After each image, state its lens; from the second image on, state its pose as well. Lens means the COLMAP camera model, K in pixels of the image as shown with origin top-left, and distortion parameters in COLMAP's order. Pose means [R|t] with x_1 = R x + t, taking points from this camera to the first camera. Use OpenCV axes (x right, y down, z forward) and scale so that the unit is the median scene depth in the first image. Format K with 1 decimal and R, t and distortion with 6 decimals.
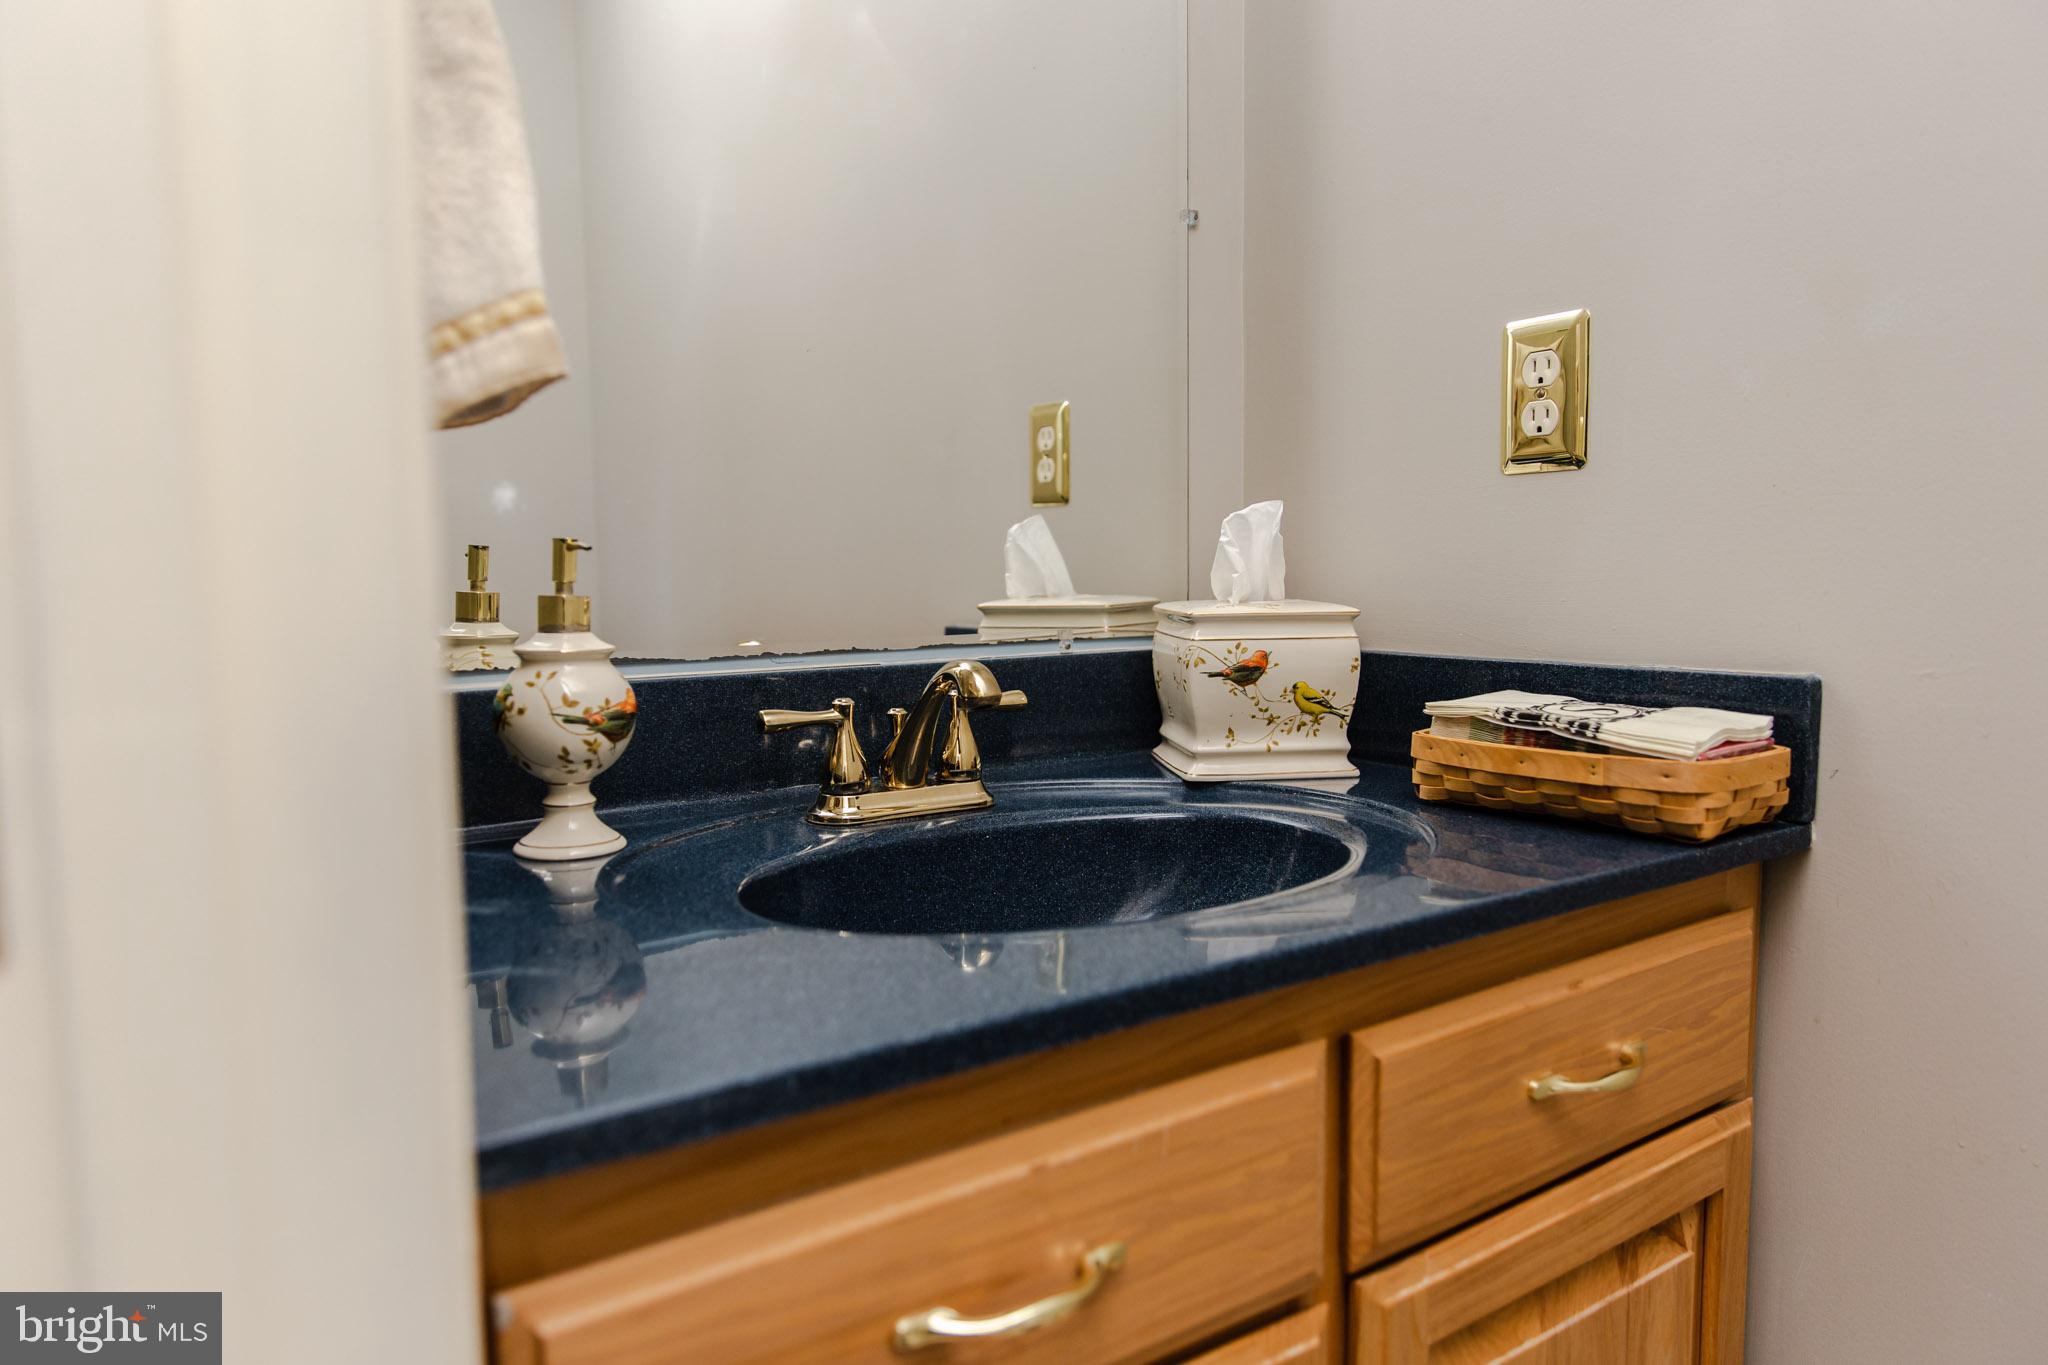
lens RADIAL K [[1351.6, 0, 1018.1], [0, 1351.6, 696.7], [0, 0, 1]] dist [0.006005, -0.005602]
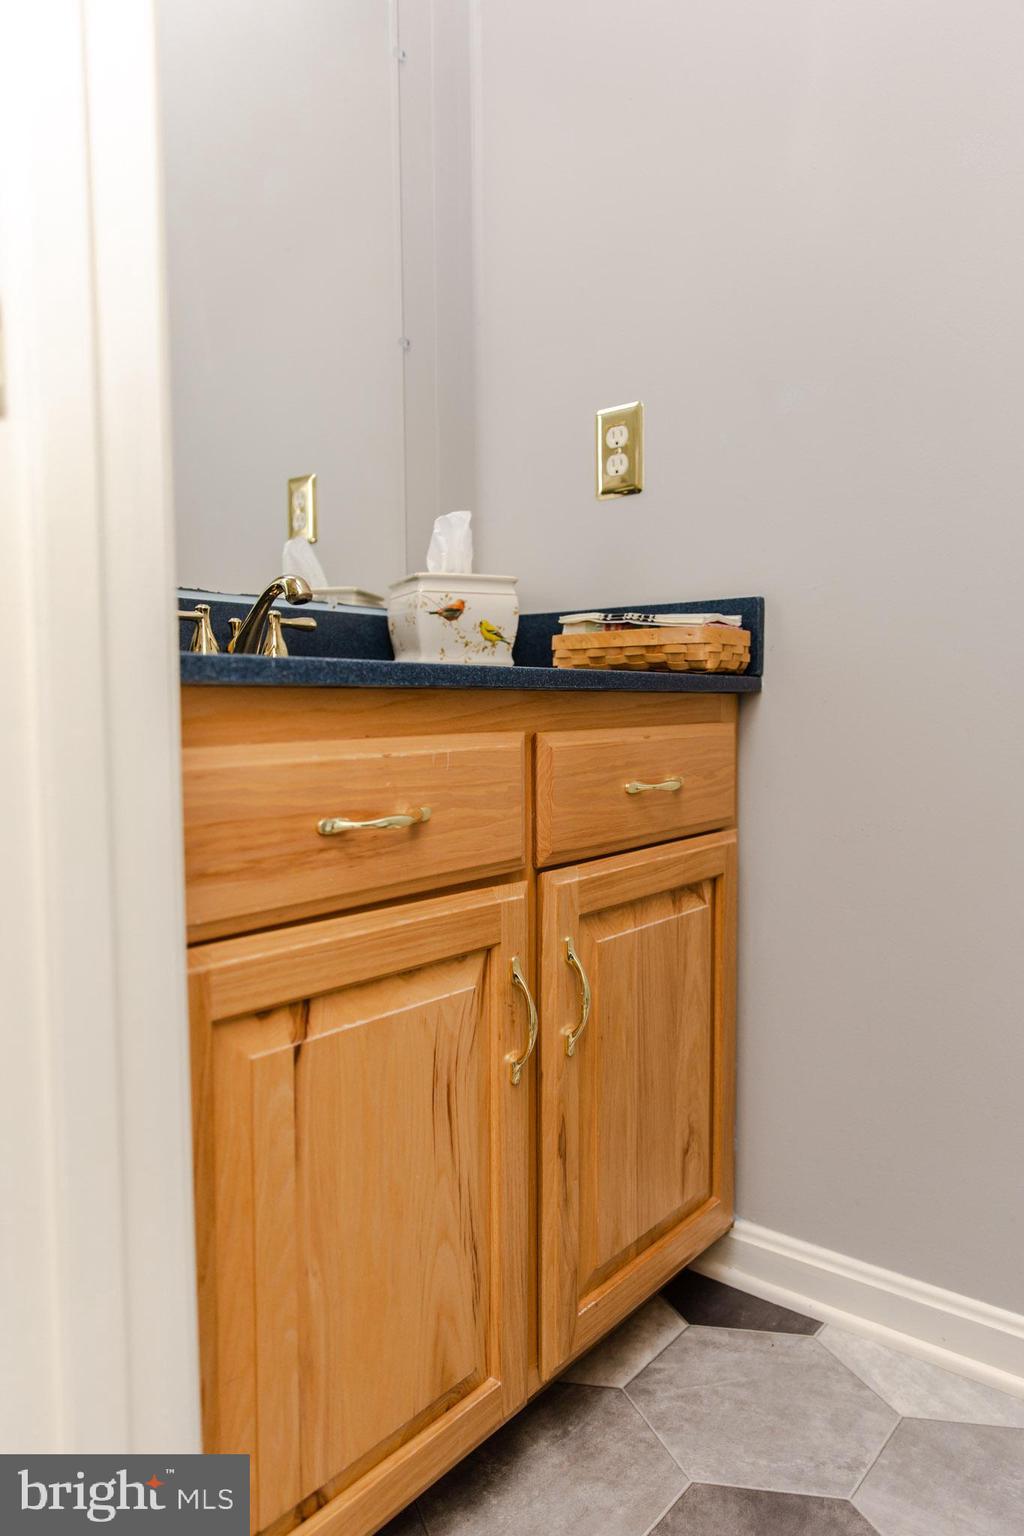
lens RADIAL K [[1013.7, 0, 525.2], [0, 1013.7, 763.0], [0, 0, 1]] dist [0.006005, -0.005602]
pose [[0.958268, -0.014648, 0.285496, -0.118851], [0.021690, 0.999533, -0.021521, 0.233486], [-0.285048, 0.026816, 0.958138, -0.229271]]
